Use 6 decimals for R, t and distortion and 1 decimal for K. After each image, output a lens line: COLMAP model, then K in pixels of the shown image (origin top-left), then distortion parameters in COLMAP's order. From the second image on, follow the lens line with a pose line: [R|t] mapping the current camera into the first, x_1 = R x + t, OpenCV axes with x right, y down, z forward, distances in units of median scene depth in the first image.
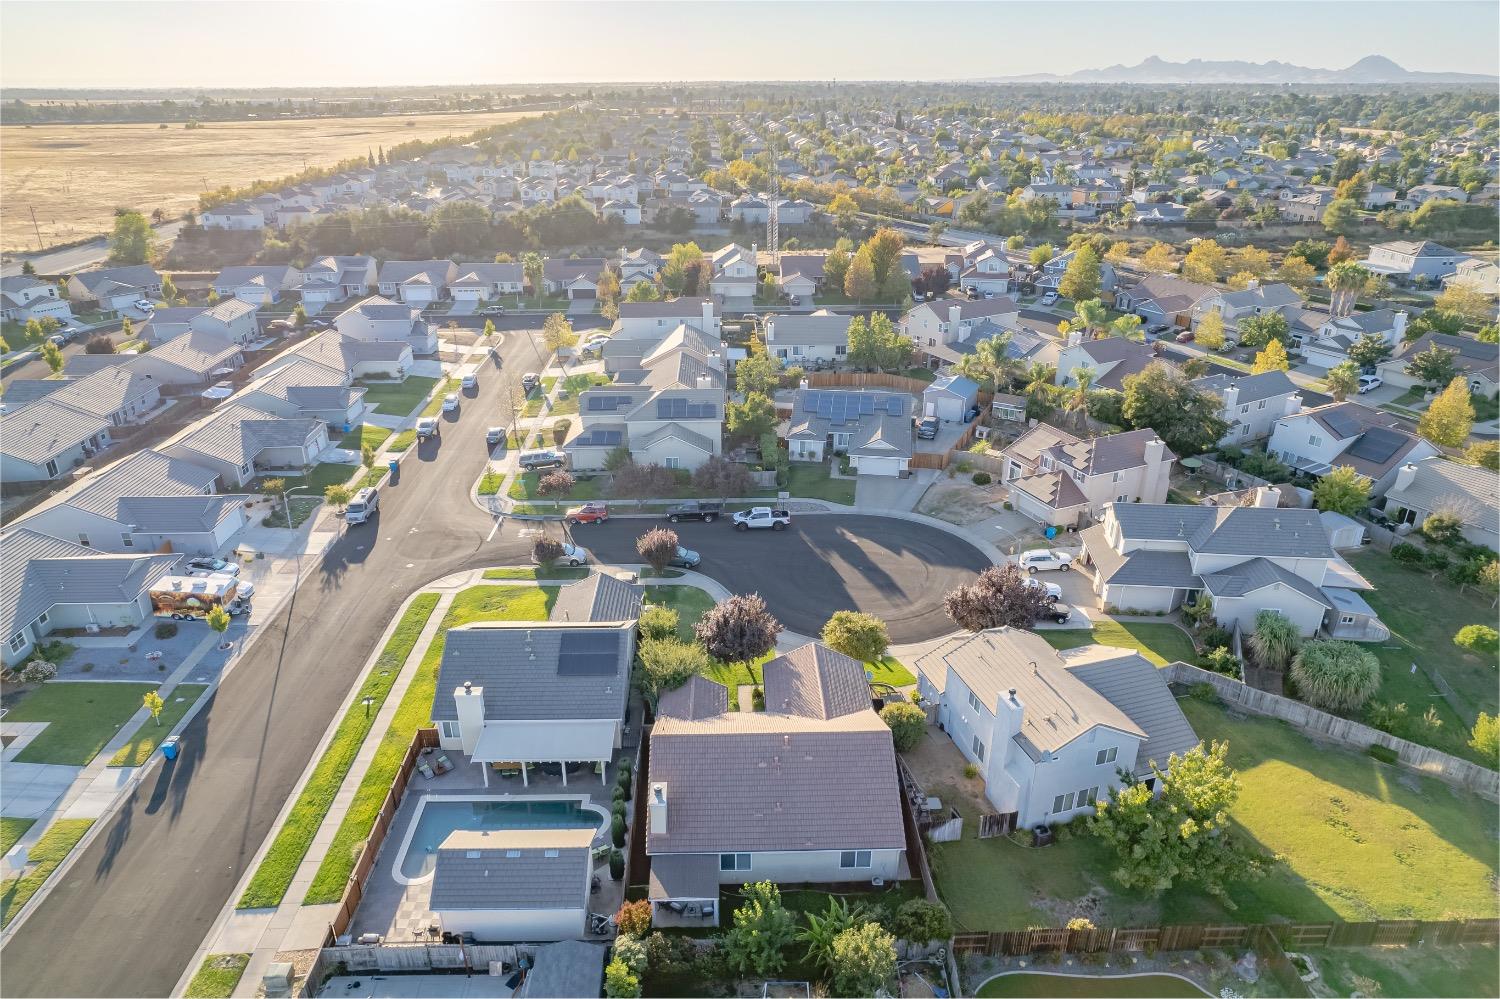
lens RADIAL K [[958.9, 0, 741.3], [0, 958.9, 506.3], [0, 0, 1]] dist [-0.076940, 0.069027]
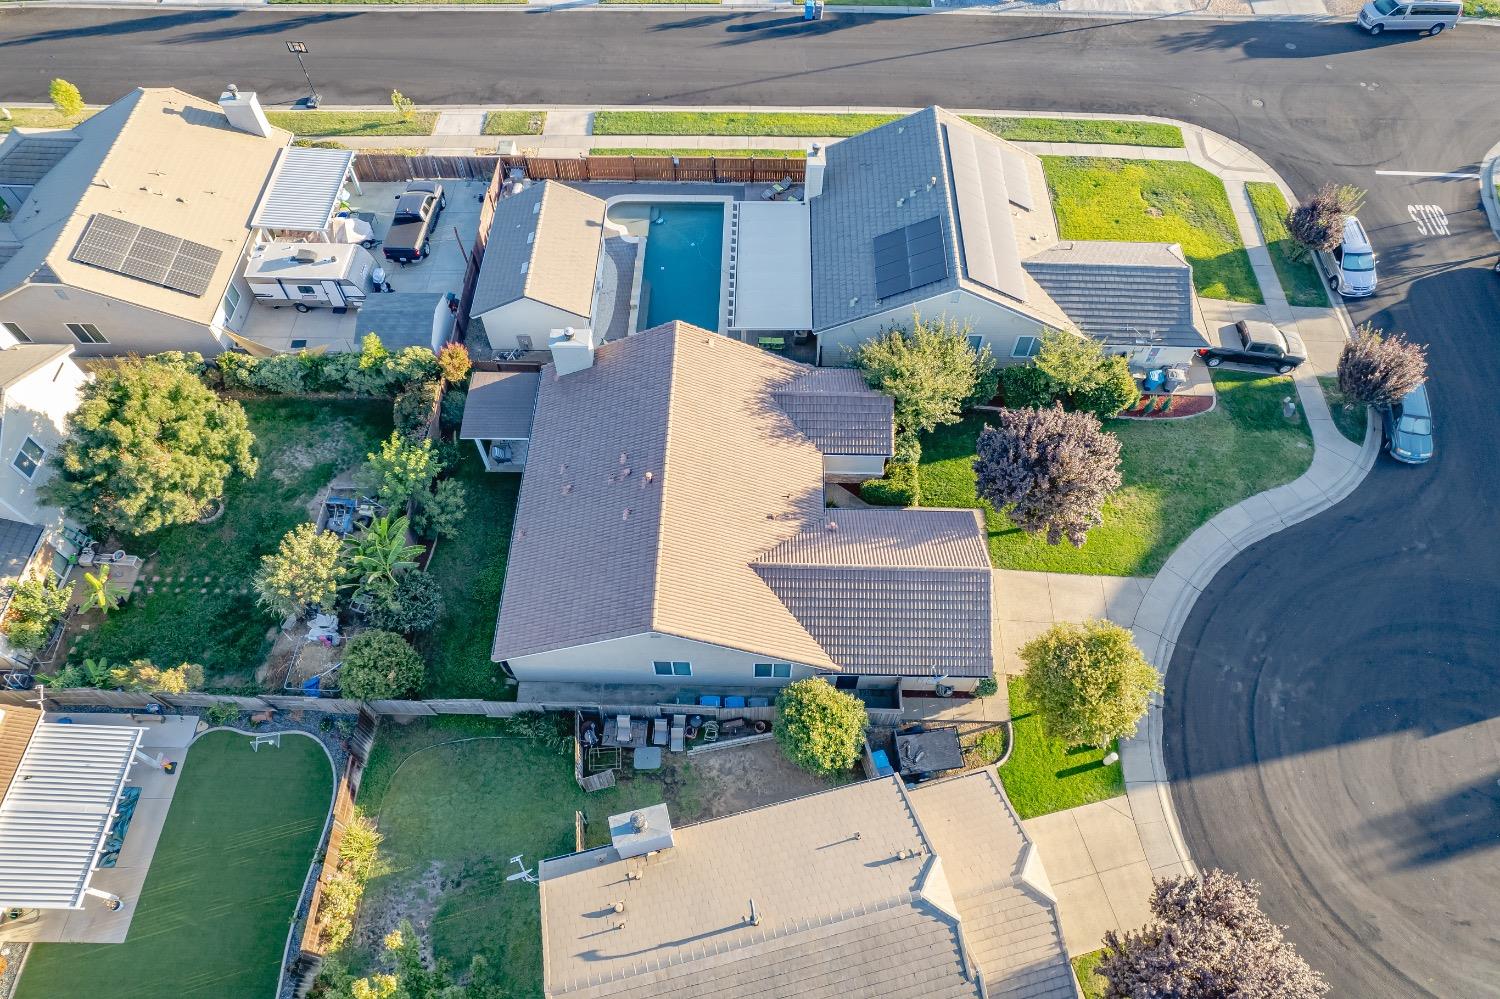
lens RADIAL K [[958.9, 0, 741.2], [0, 958.9, 504.8], [0, 0, 1]] dist [-0.076940, 0.069027]
pose [[-0.046002, 0.850679, -0.523669, 0.264196], [-0.409938, 0.461973, 0.786468, -0.186290], [0.910953, 0.250851, 0.327474, 0.561683]]
